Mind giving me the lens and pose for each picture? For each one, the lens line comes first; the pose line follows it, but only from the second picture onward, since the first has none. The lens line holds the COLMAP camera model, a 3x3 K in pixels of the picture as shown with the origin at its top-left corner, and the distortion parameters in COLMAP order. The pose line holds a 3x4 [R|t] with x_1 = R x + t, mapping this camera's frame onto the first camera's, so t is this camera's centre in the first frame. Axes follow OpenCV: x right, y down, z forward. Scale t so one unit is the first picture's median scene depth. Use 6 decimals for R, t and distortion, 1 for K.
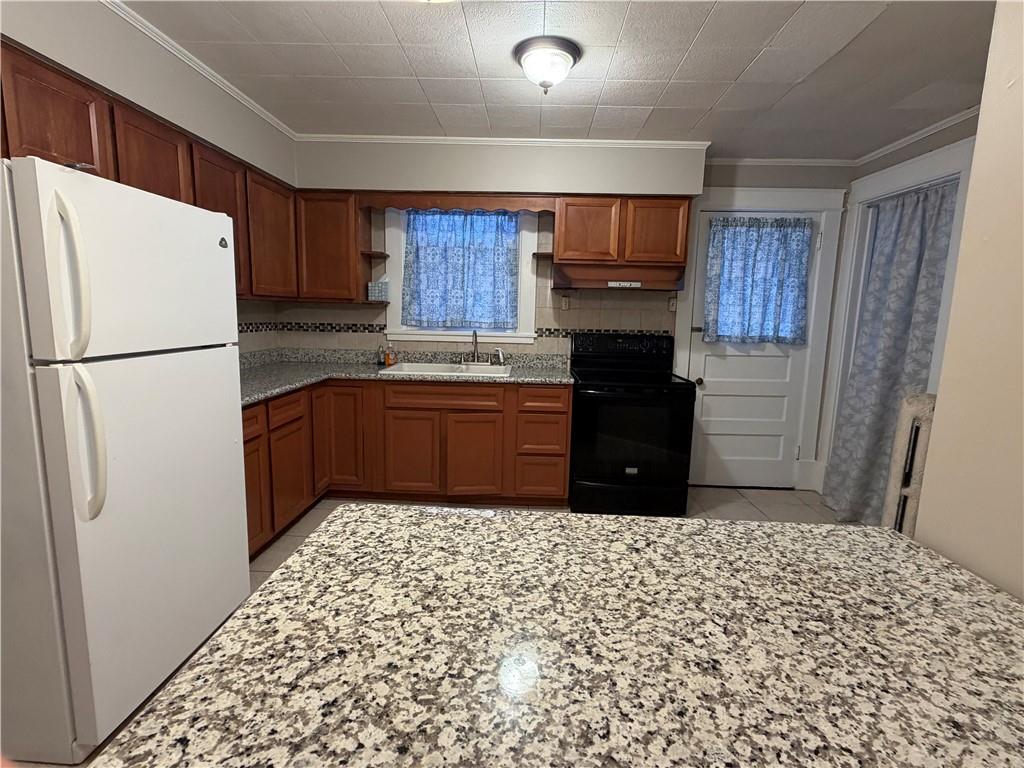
lens RADIAL K [[493.0, 0, 512.0], [0, 493.0, 384.0], [0, 0, 1]] dist [0.001060, -0.000455]
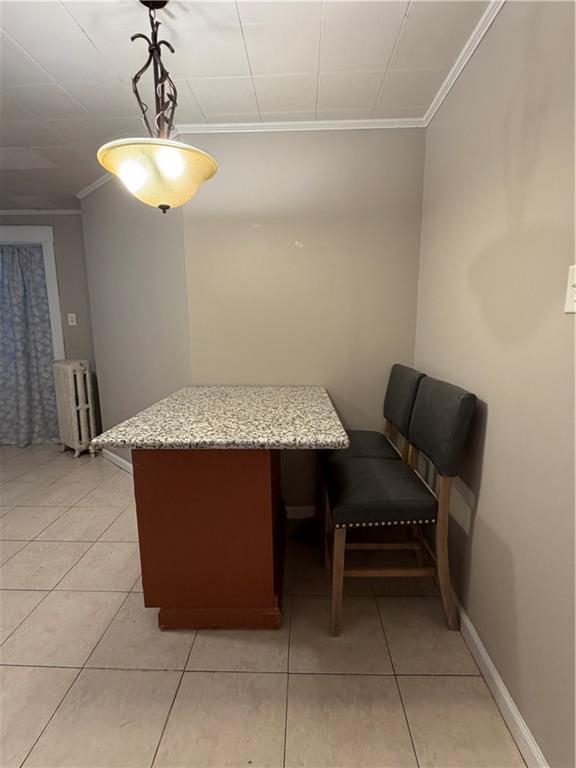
lens RADIAL K [[369.8, 0, 288.0], [0, 369.8, 384.0], [0, 0, 1]] dist [0.001060, -0.000455]
pose [[-0.004170, -0.198215, 0.980150, -0.564743], [0.150755, 0.968831, 0.196568, -0.035817], [-0.988562, 0.148582, 0.025842, 0.093822]]
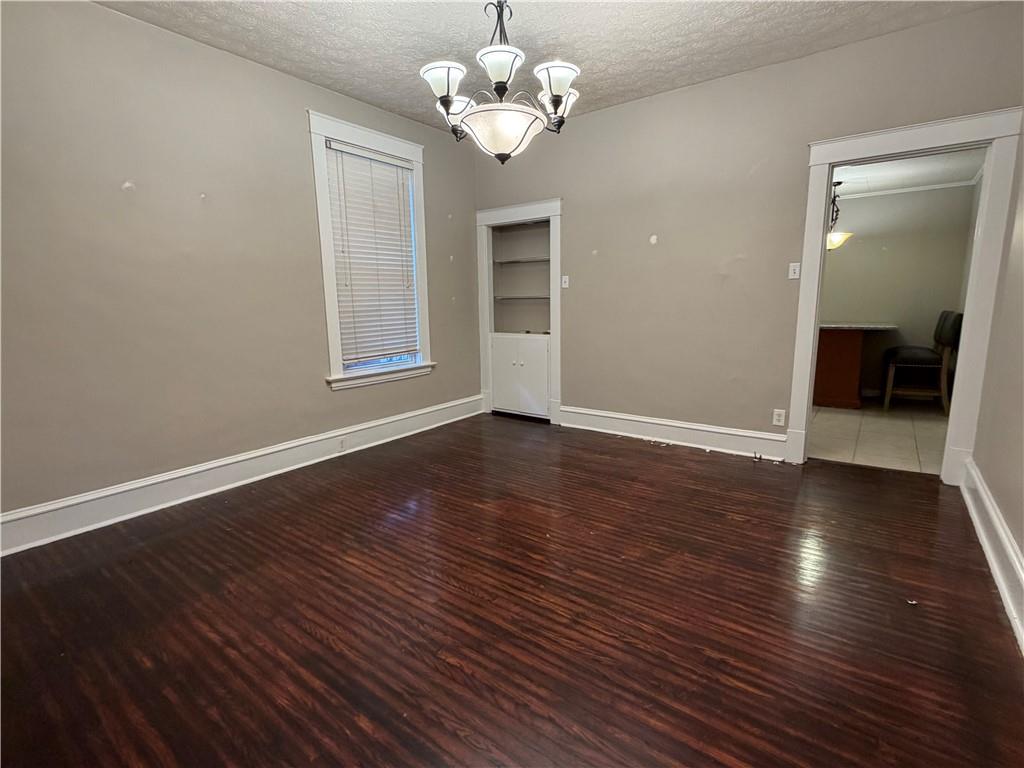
lens RADIAL K [[493.0, 0, 512.0], [0, 493.0, 384.0], [0, 0, 1]] dist [0.001060, -0.000455]
pose [[0.568614, -0.171735, 0.804478, -0.663476], [0.150795, 0.983154, 0.103293, -0.037114], [-0.808665, 0.062578, 0.584932, 0.096324]]
